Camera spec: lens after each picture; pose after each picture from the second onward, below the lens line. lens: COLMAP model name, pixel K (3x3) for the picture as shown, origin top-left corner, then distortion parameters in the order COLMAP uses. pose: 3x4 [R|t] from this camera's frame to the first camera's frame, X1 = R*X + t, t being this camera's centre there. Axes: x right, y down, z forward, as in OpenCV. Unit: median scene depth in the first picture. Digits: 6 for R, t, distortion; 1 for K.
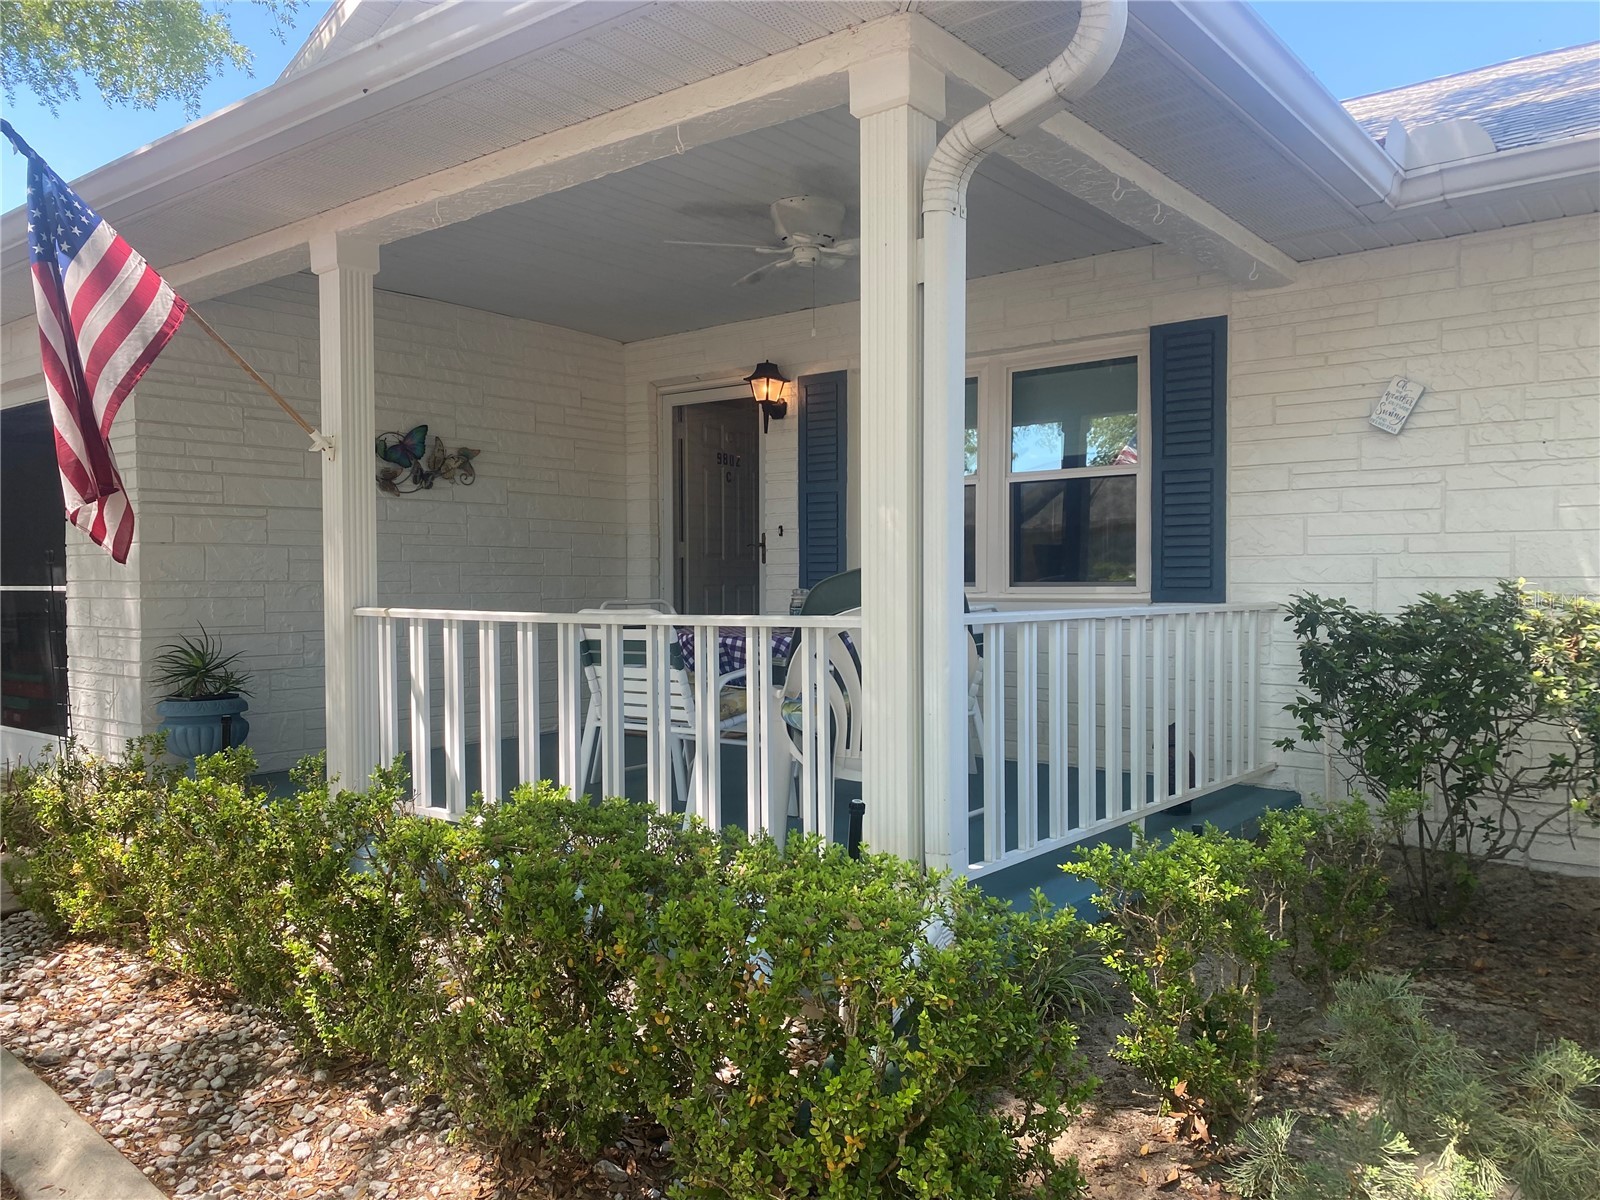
lens RADIAL K [[1218.1, 0, 802.4], [0, 1218.1, 603.1], [0, 0, 1]] dist [0.048405, -0.001641]
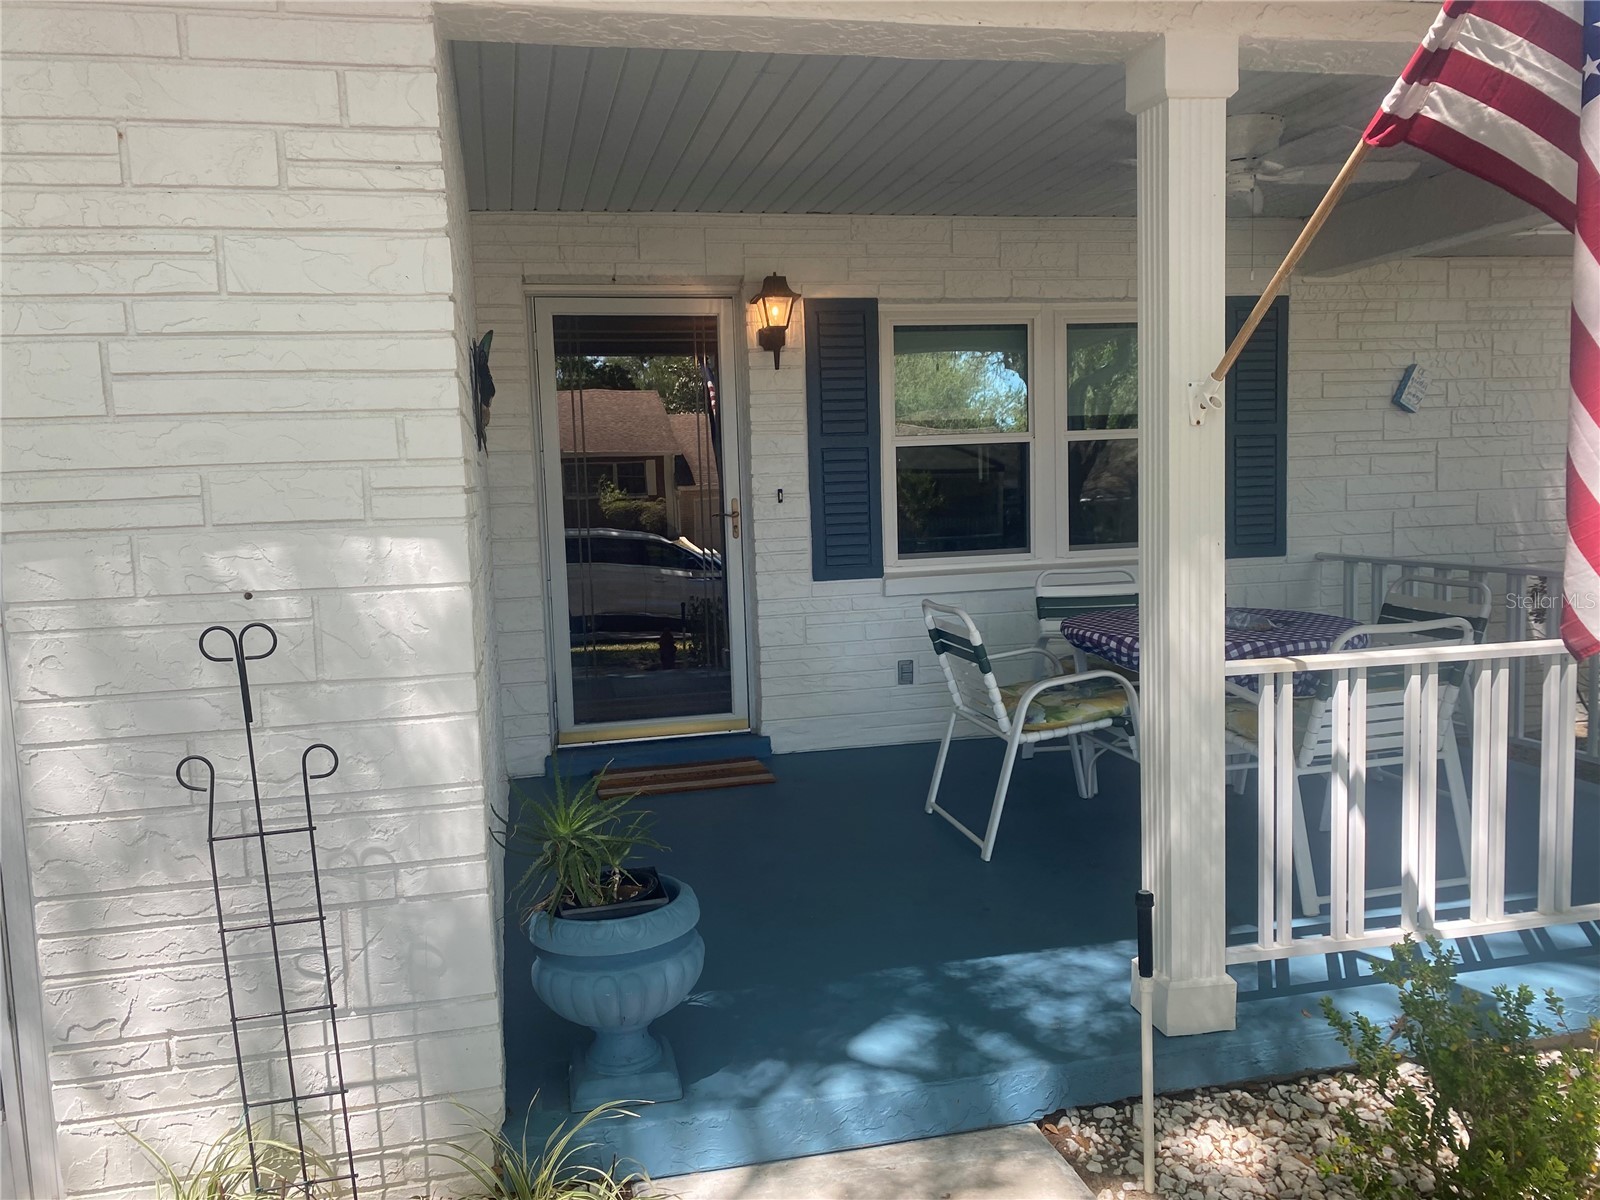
lens RADIAL K [[1218.1, 0, 801.8], [0, 1218.1, 599.3], [0, 0, 1]] dist [0.048405, -0.001641]
pose [[0.615632, -0.095458, 0.782231, -0.863069], [0.047158, 0.995320, 0.084348, -0.080690], [-0.786621, -0.015039, 0.617253, 0.694197]]
